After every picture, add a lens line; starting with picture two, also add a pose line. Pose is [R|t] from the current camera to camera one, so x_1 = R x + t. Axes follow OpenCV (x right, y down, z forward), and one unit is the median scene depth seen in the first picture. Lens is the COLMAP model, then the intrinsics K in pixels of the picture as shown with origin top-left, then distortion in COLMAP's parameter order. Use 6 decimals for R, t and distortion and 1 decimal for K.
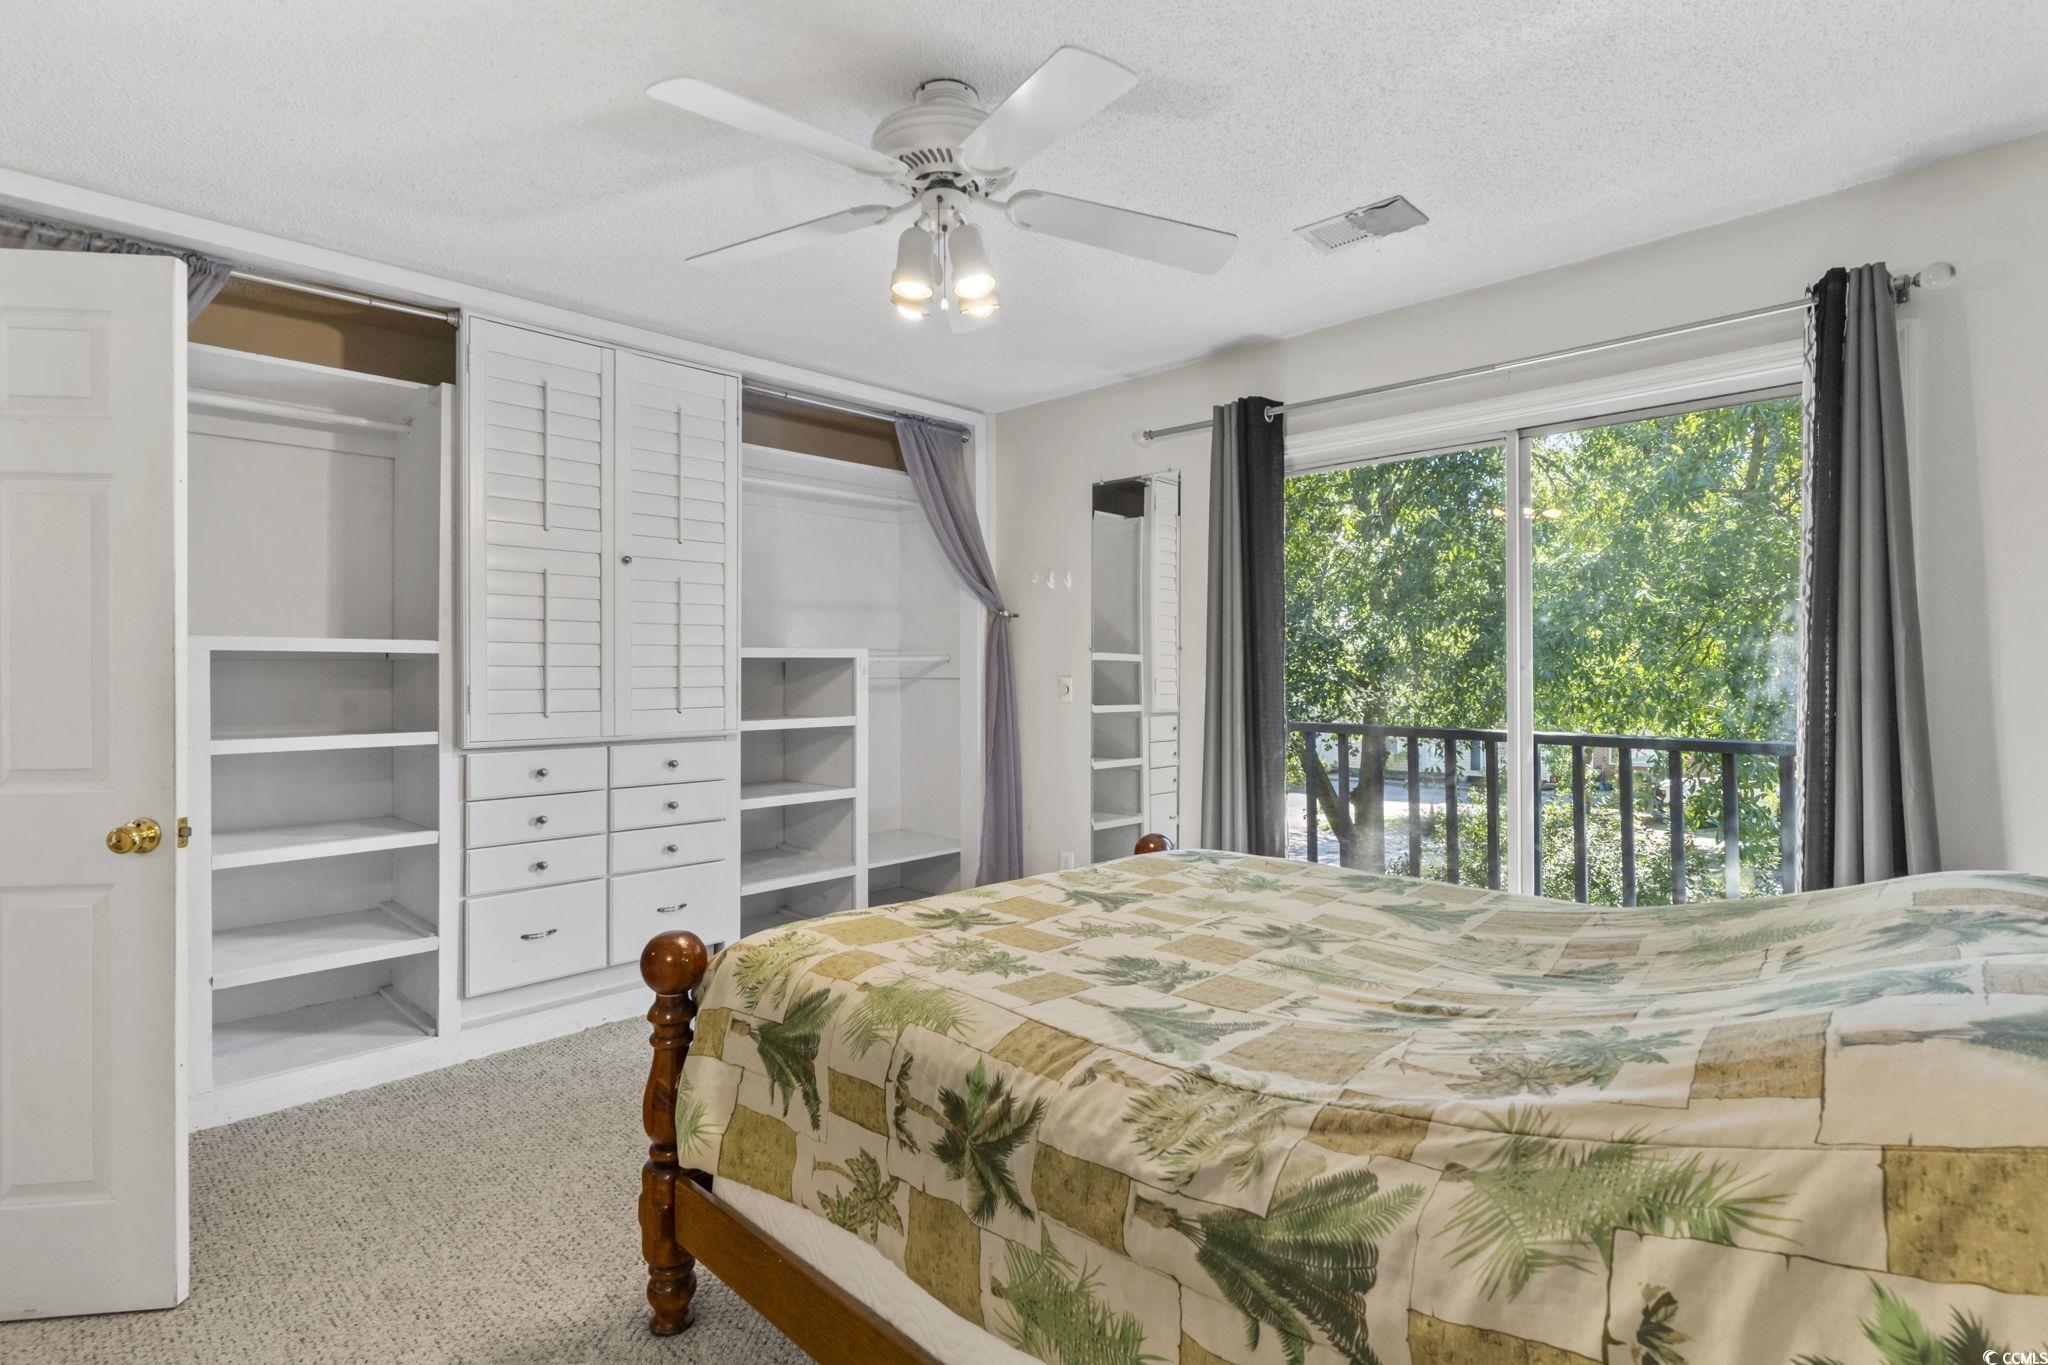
lens RADIAL K [[981.2, 0, 1030.1], [0, 981.2, 667.8], [0, 0, 1]] dist [0.001644, 0.000130]
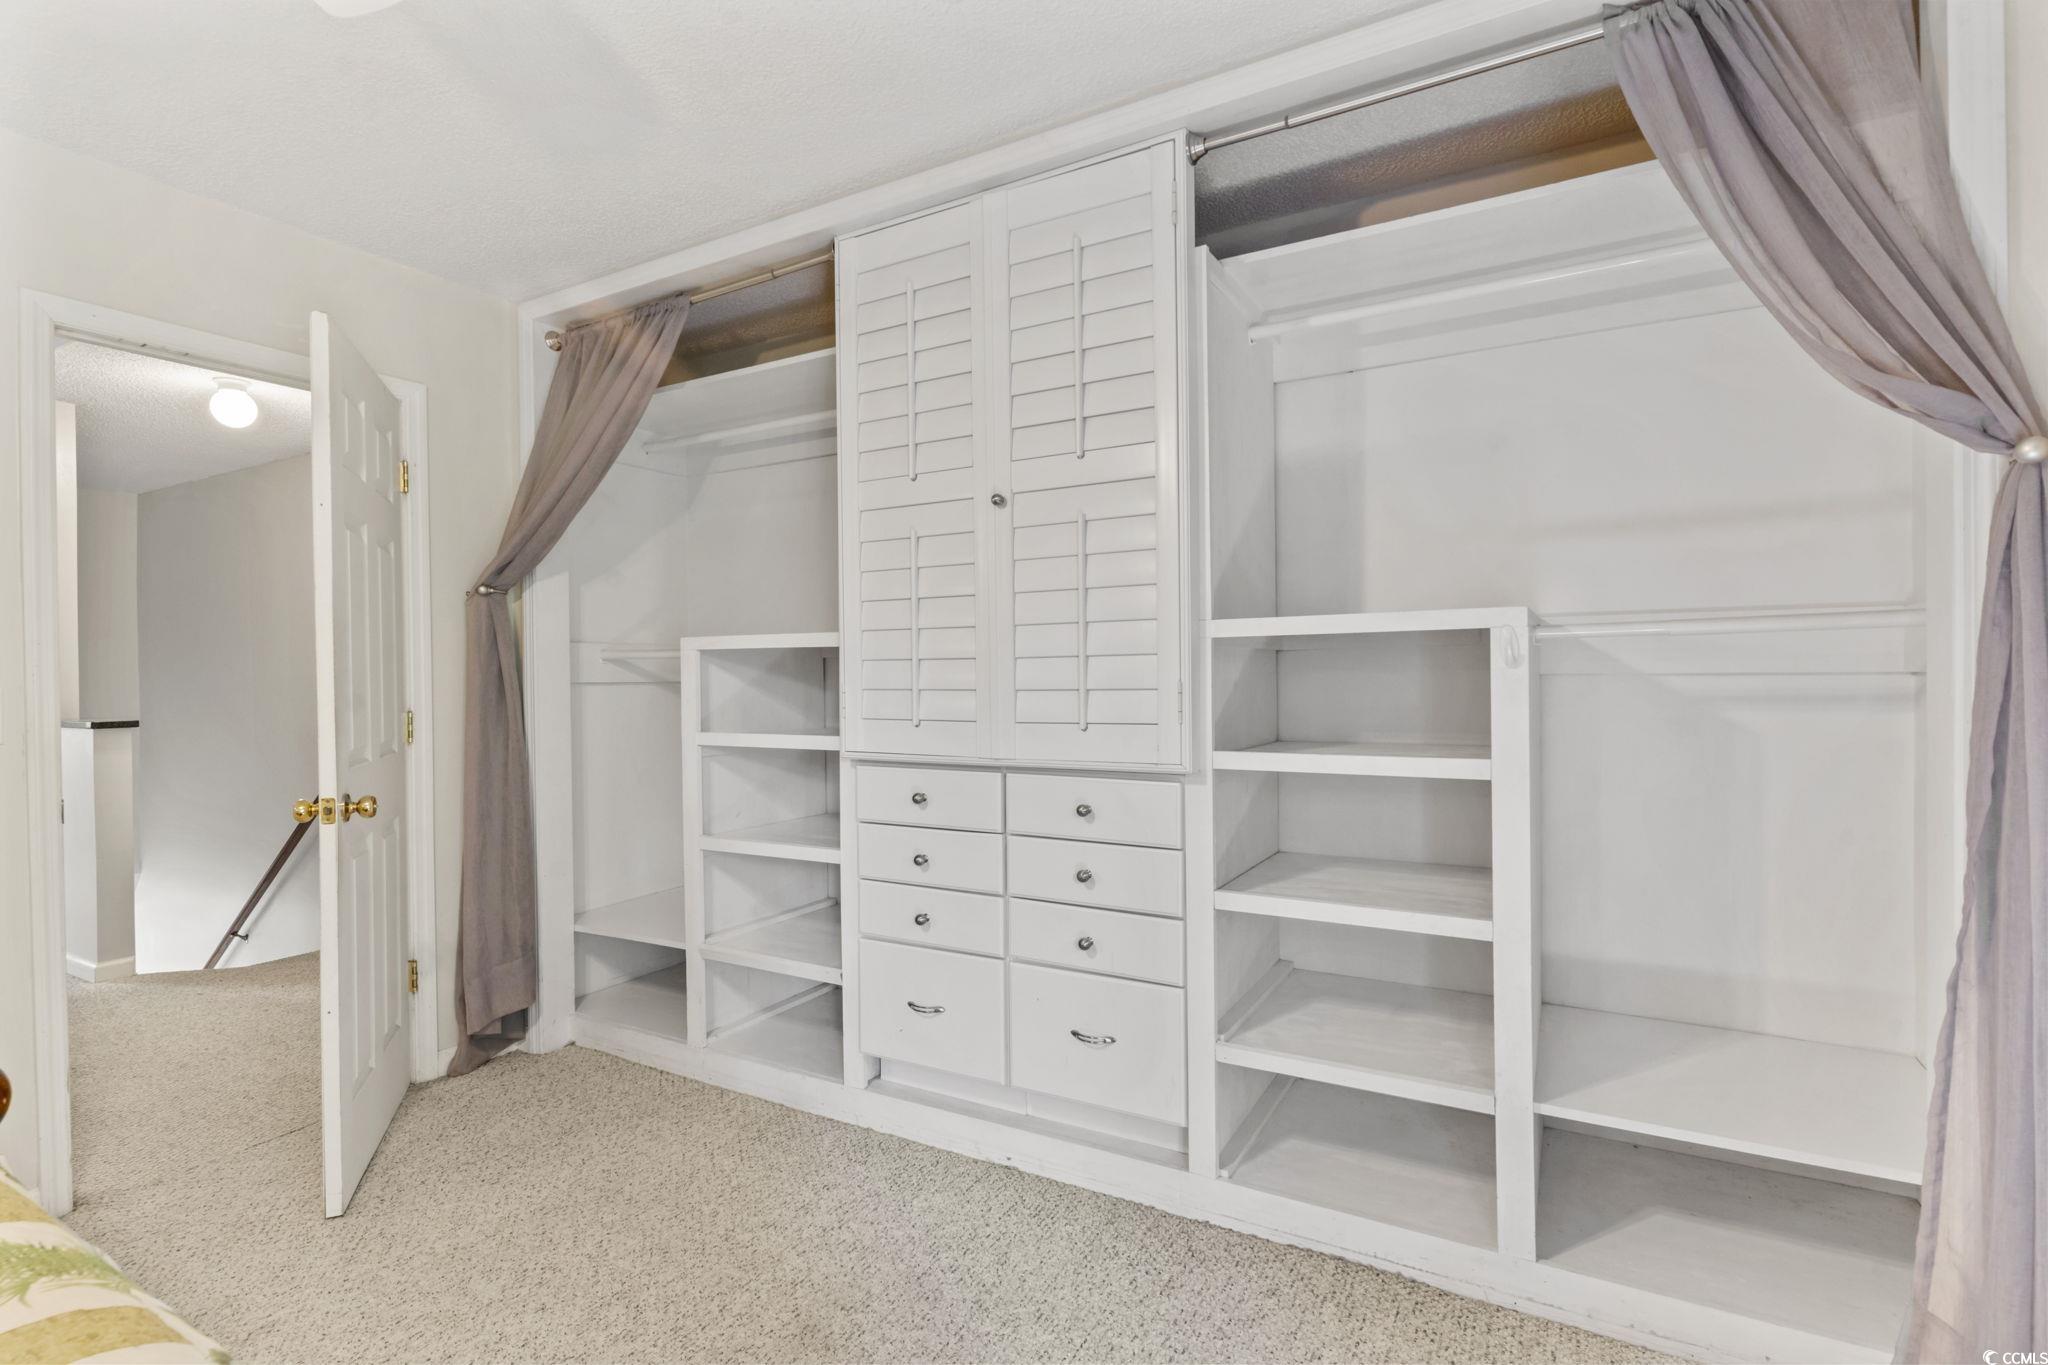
lens RADIAL K [[980.3, 0, 1014.9], [0, 980.3, 689.9], [0, 0, 1]] dist [-0.000272, 0.000248]
pose [[0.241077, 0.017164, -0.970354, 0.277571], [0.010679, 0.999736, 0.020337, 0.007600], [0.970447, -0.015266, 0.240830, 0.940006]]
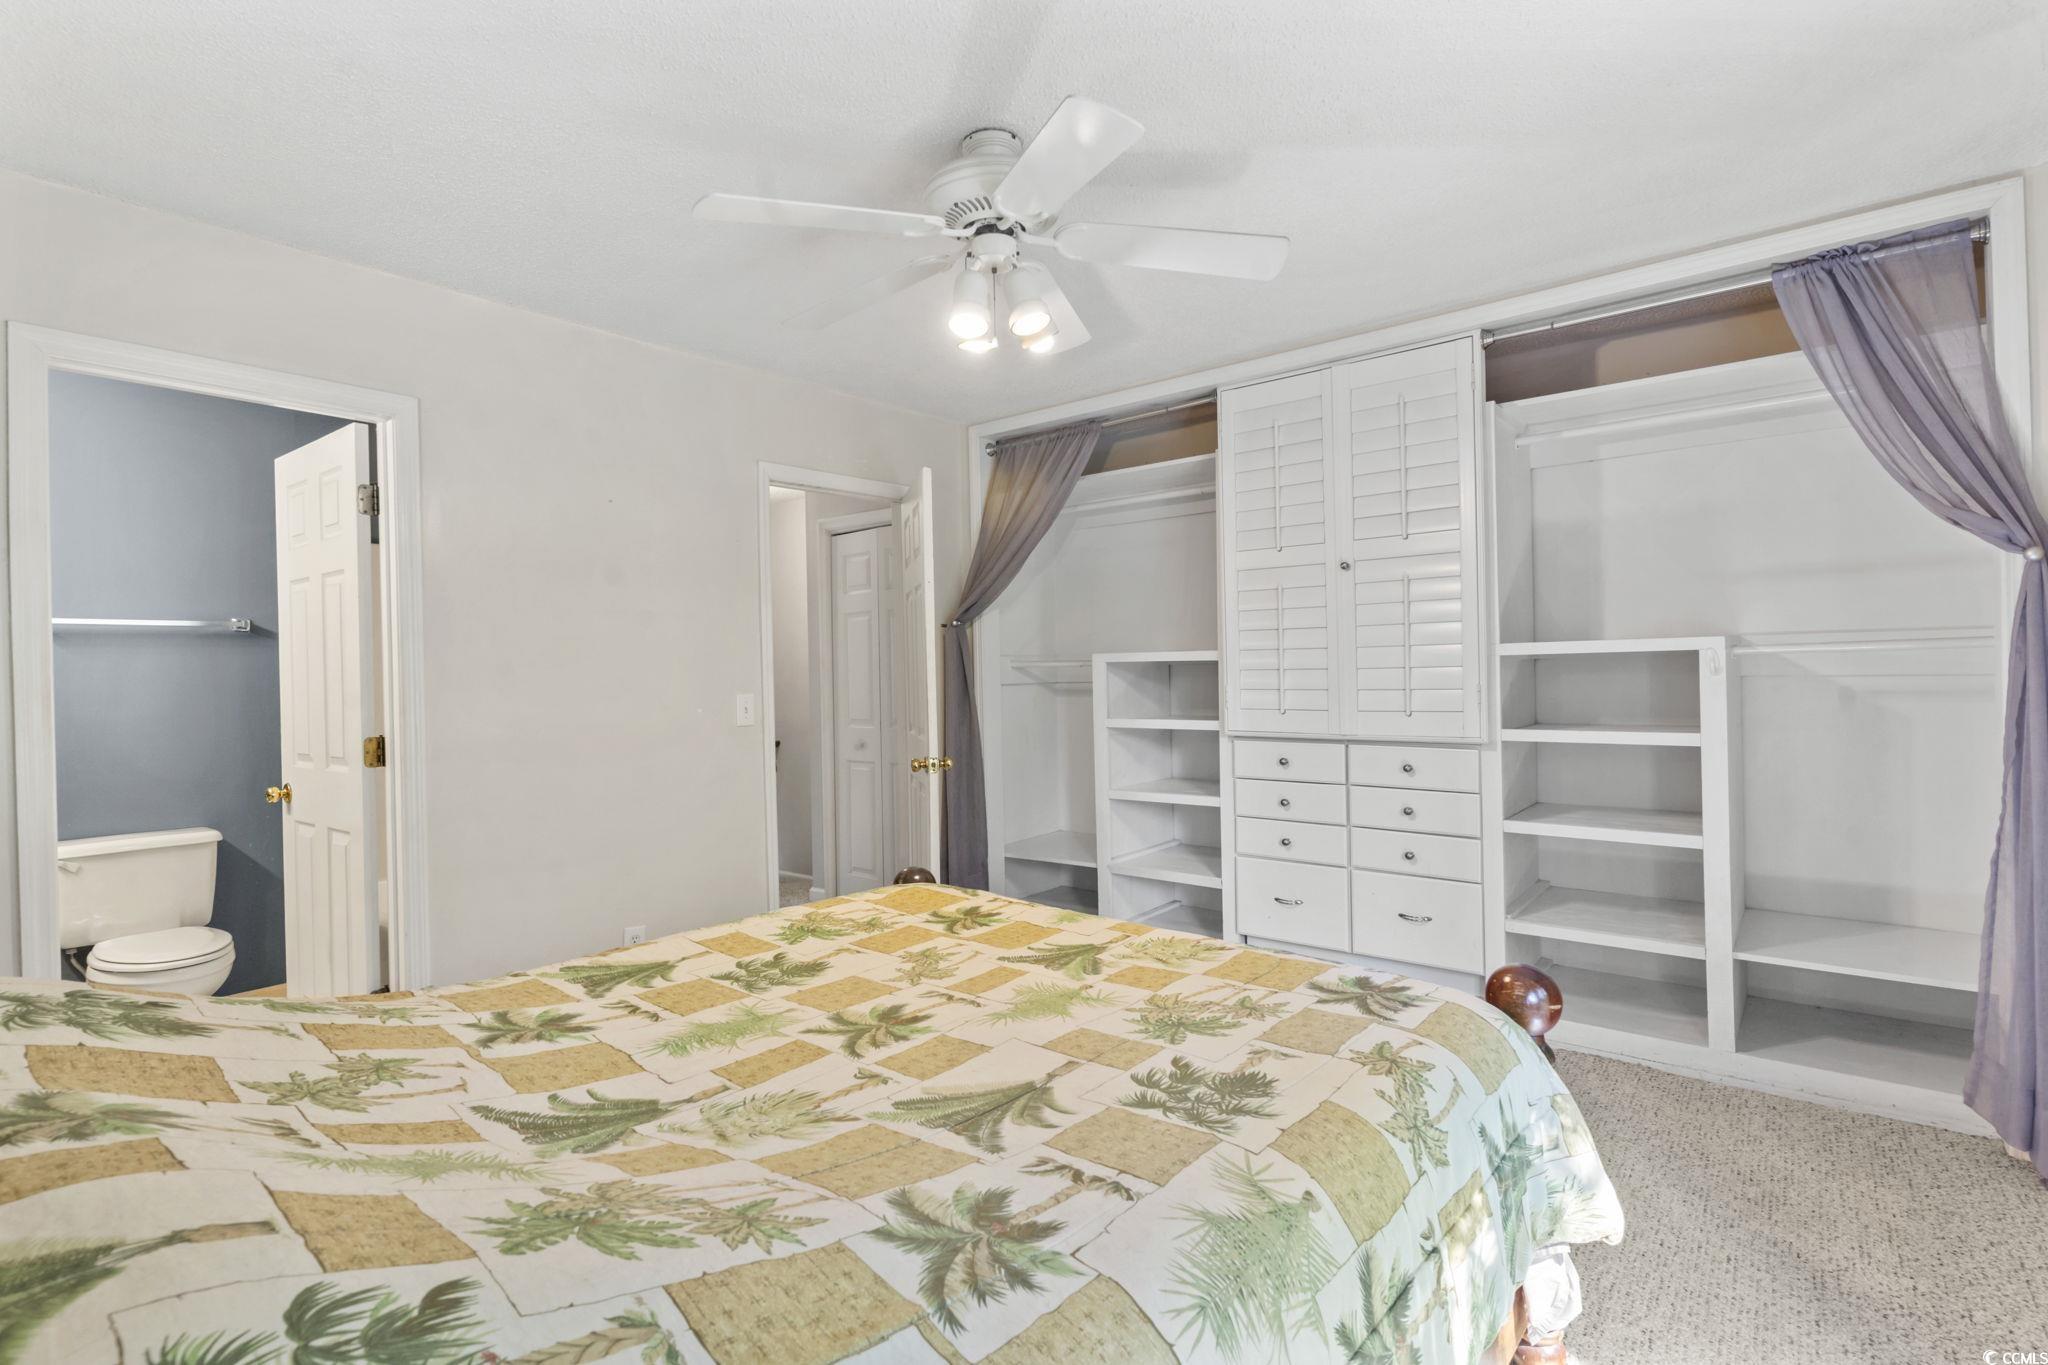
lens RADIAL K [[977.2, 0, 1017.4], [0, 977.2, 678.9], [0, 0, 1]] dist [0.000438, 0.000021]
pose [[0.076152, 0.015910, -0.996969, 0.659127], [0.023869, 0.999557, 0.017774, -0.019636], [0.996811, -0.025150, 0.075738, 0.637141]]
